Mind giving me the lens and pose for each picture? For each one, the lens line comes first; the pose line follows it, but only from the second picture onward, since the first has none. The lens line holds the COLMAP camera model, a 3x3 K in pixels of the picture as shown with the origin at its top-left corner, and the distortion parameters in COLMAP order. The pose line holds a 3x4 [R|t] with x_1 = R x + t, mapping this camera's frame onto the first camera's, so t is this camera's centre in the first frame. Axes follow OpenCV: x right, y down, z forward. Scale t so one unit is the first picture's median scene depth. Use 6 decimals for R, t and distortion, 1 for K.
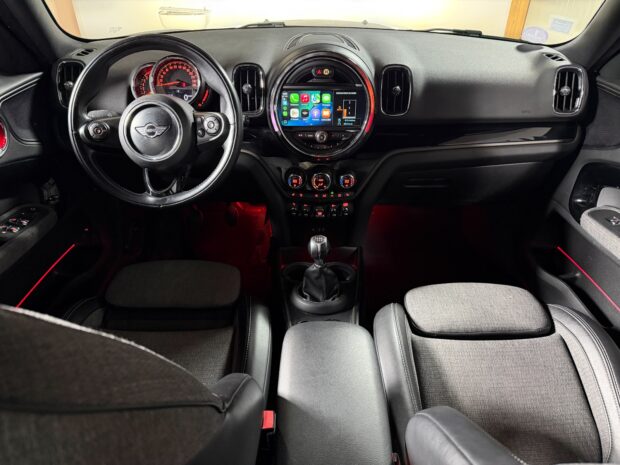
lens RADIAL K [[430.1, 0, 315.1], [0, 430.1, 242.1], [0, 0, 1]] dist [0.038479, -0.047979]
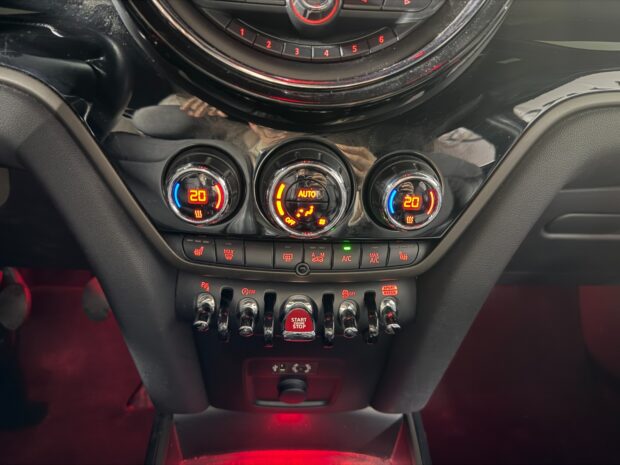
lens RADIAL K [[430.1, 0, 306.2], [0, 430.1, 237.6], [0, 0, 1]] dist [0.038479, -0.047979]
pose [[0.999065, 0.021879, 0.037292, 0.004829], [-0.016424, 0.989904, -0.140786, -0.089248], [-0.039996, 0.140042, 0.989337, 0.793456]]
